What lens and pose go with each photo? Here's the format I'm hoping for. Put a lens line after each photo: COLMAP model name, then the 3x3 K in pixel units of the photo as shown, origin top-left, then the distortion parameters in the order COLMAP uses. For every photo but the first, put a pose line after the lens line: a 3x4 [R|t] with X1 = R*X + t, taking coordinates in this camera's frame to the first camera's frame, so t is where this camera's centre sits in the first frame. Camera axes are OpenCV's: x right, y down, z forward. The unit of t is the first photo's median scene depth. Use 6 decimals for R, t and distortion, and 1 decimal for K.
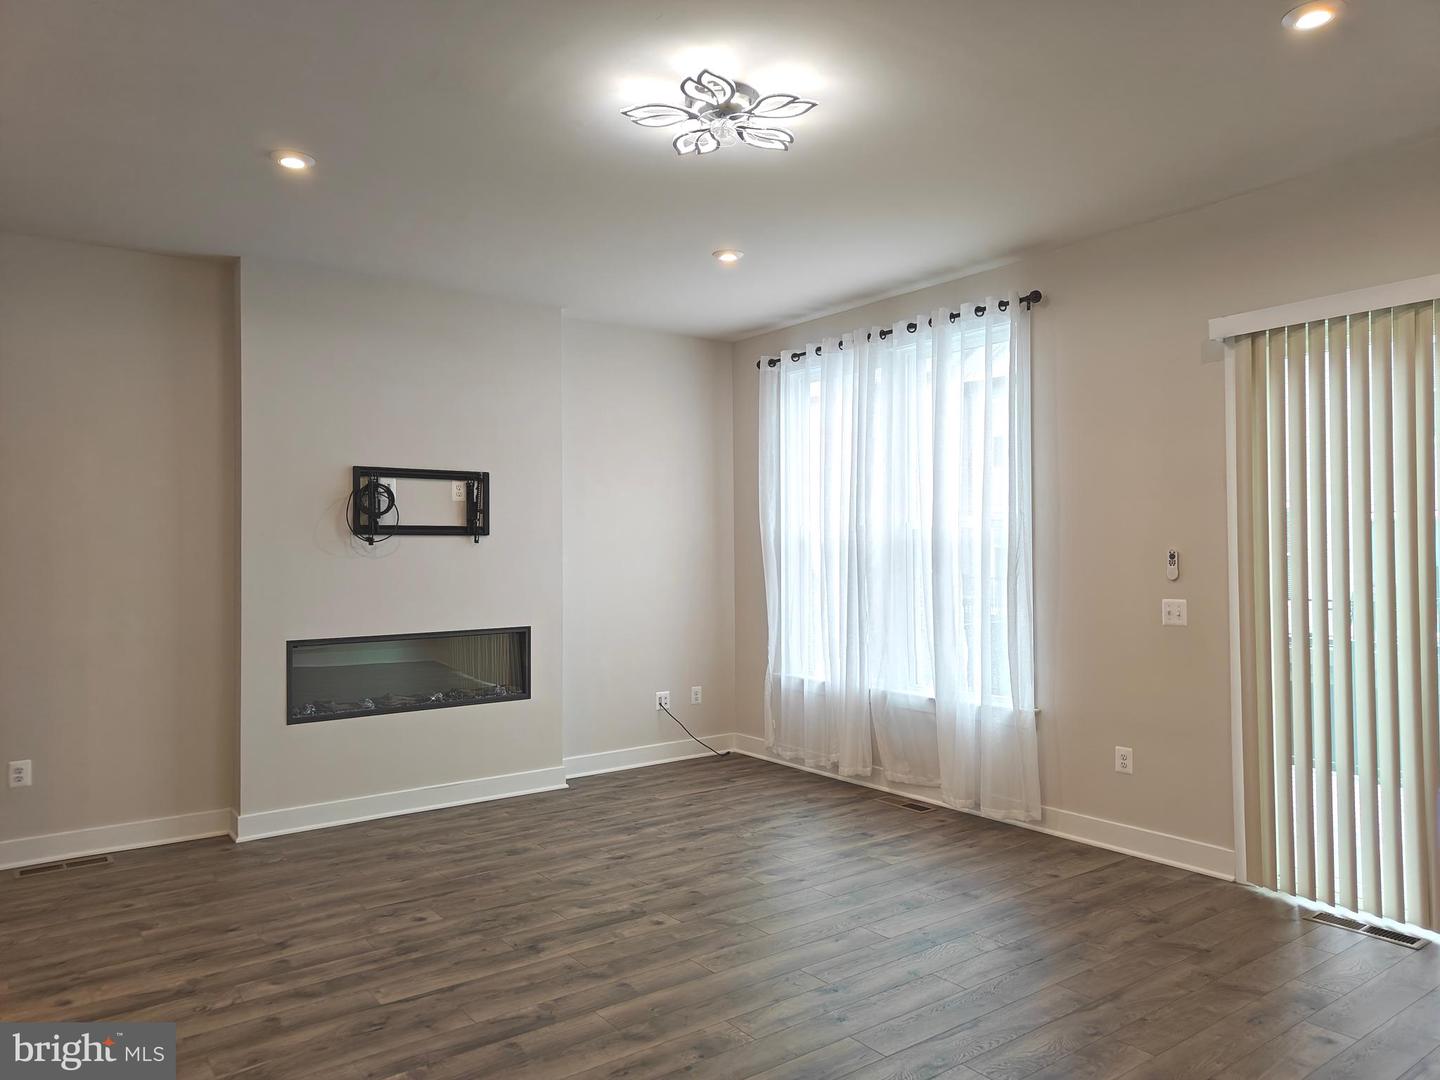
lens RADIAL K [[995.7, 0, 718.0], [0, 995.7, 538.7], [0, 0, 1]] dist [0.008460, 0.002656]
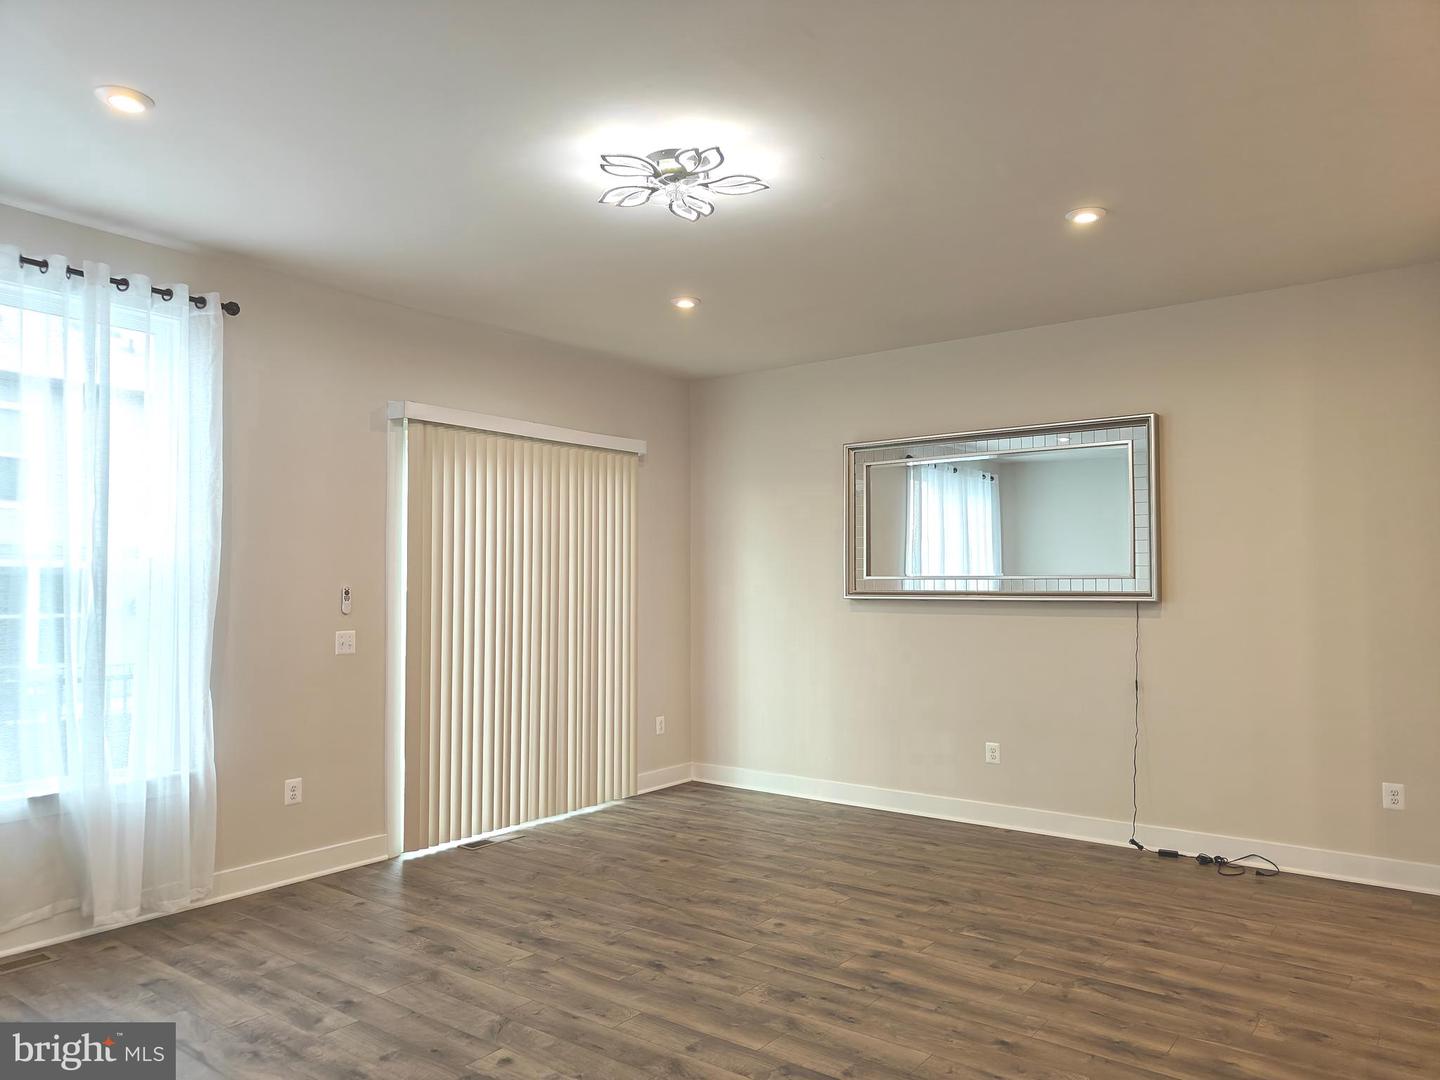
lens RADIAL K [[992.9, 0, 723.9], [0, 992.9, 540.8], [0, 0, 1]] dist [0.002077, 0.004585]
pose [[-0.279125, 0.051736, 0.958860, -0.704860], [-0.009539, 0.998349, -0.056643, 0.017475], [-0.960207, -0.024957, -0.278171, 0.857636]]
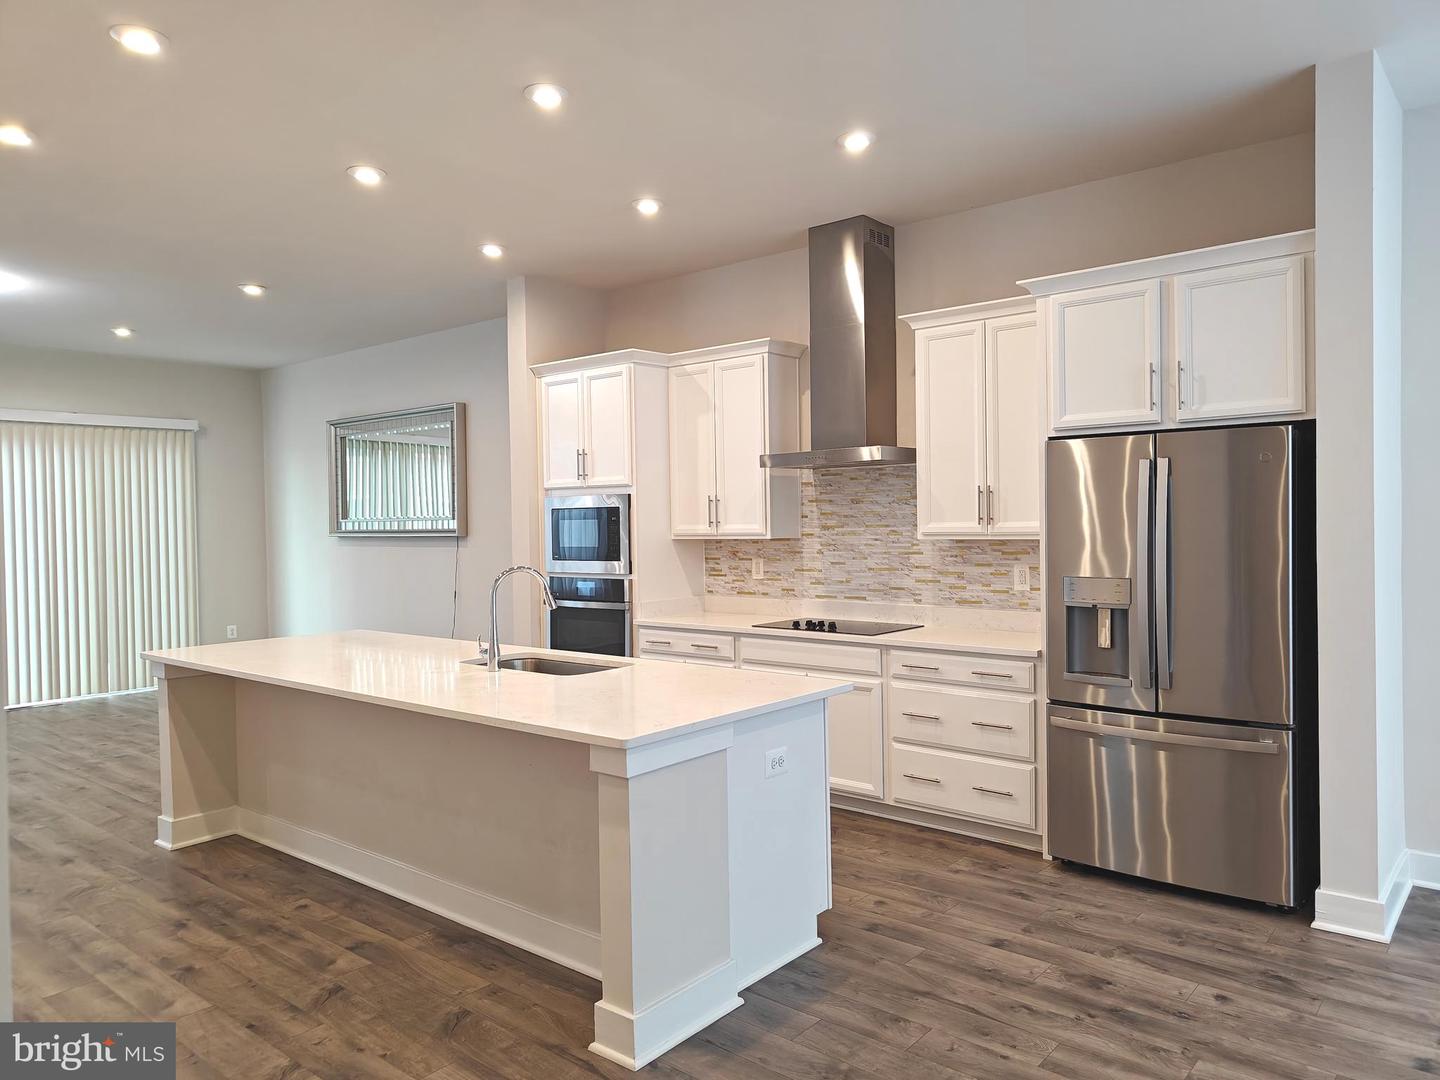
lens RADIAL K [[998.9, 0, 713.5], [0, 998.9, 540.6], [0, 0, 1]] dist [0.011859, 0.002343]
pose [[-0.235959, -0.006346, 0.971742, -1.424918], [0.004635, 0.999960, 0.007656, 0.015297], [-0.971752, 0.006310, -0.235920, 0.062519]]
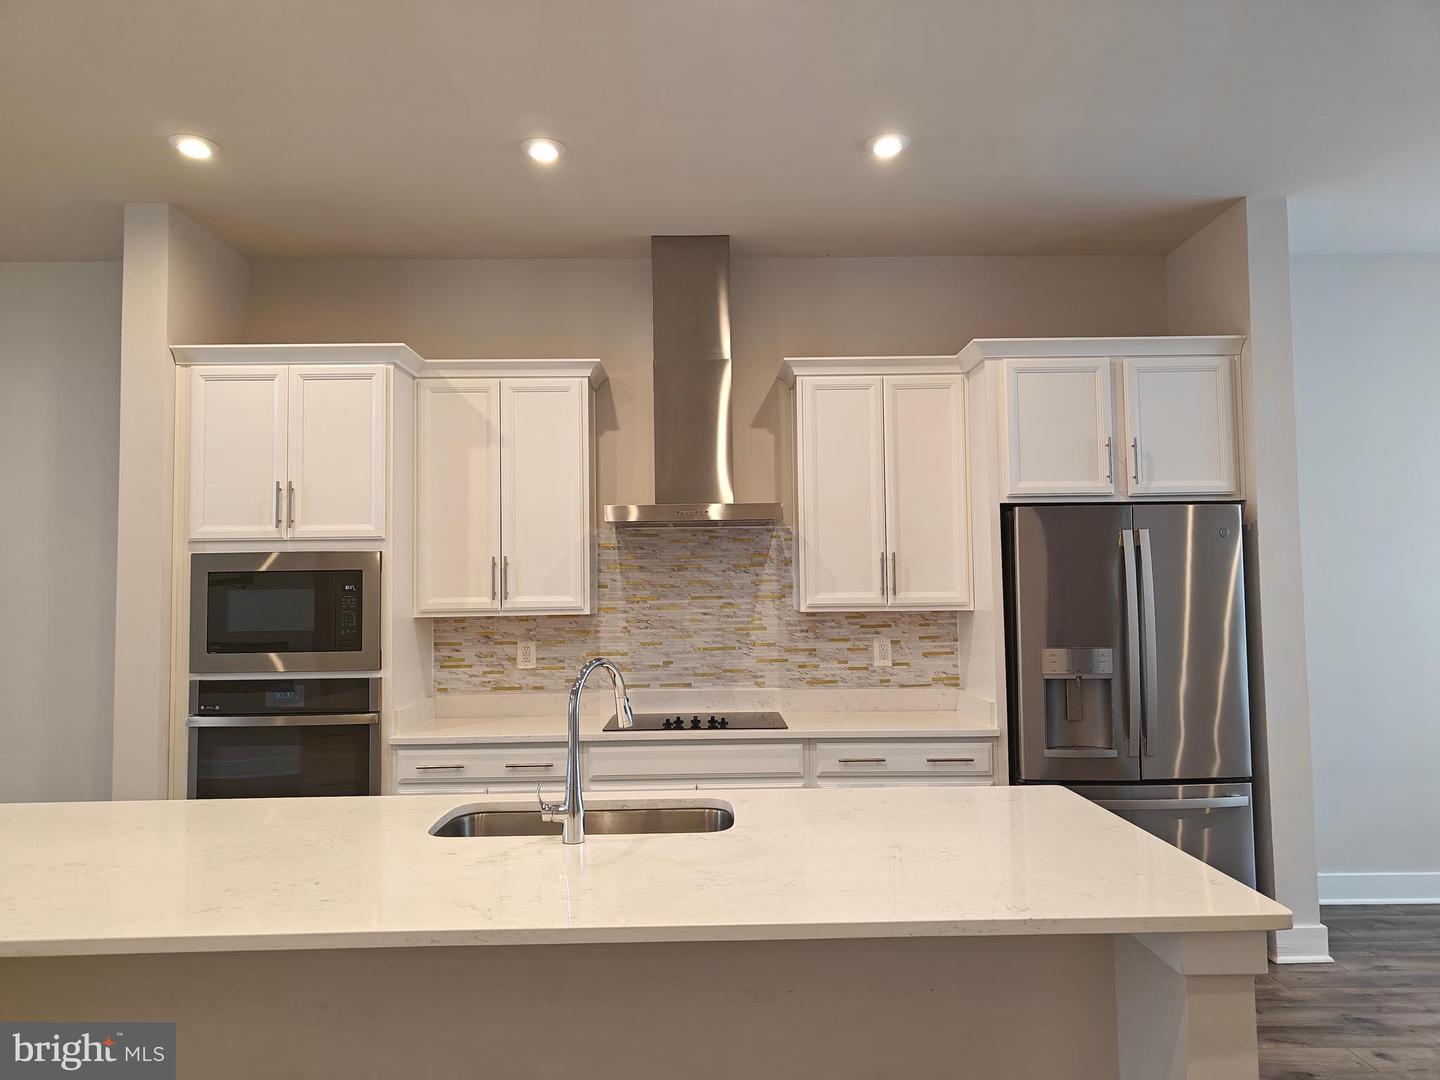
lens RADIAL K [[1006.7, 0, 721.8], [0, 1006.7, 533.5], [0, 0, 1]] dist [0.021908, -0.006162]
pose [[-0.818633, 0.051814, 0.571975, -0.943172], [0.013110, 0.997348, -0.071585, 0.016018], [-0.574168, -0.051103, -0.817141, 0.392409]]
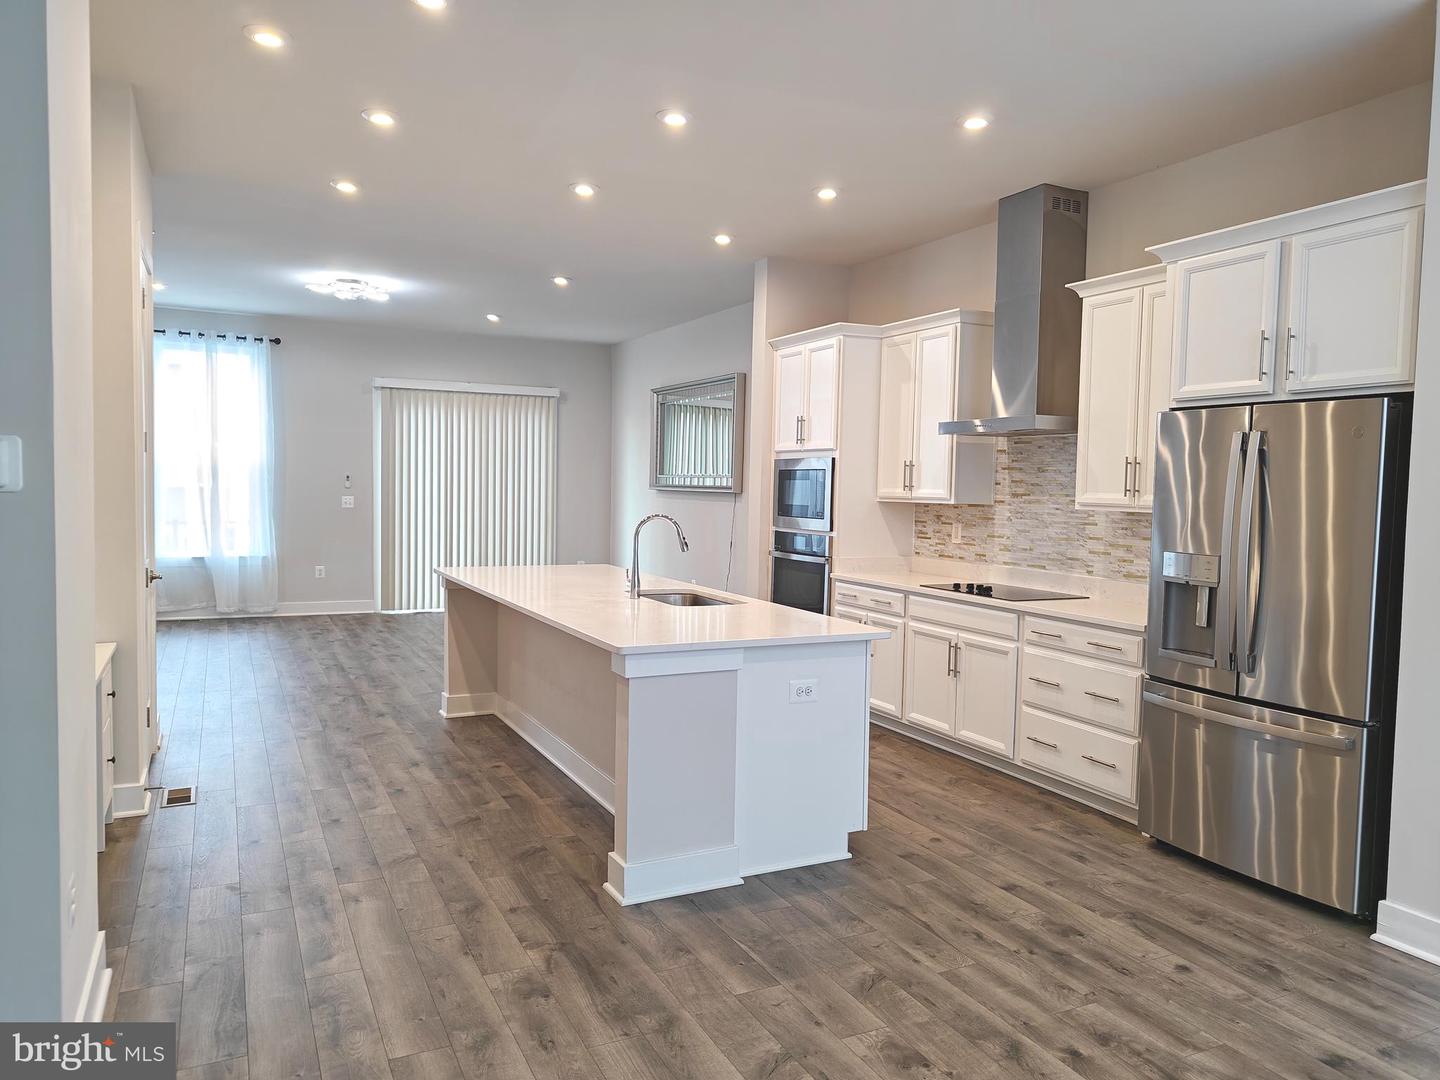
lens RADIAL K [[1005.8, 0, 719.8], [0, 1005.8, 542.3], [0, 0, 1]] dist [-0.005749, 0.019876]
pose [[0.167307, -0.043652, 0.984938, -1.552545], [-0.036633, 0.998054, 0.050456, 0.017704], [-0.985224, -0.044523, 0.165382, -0.193775]]
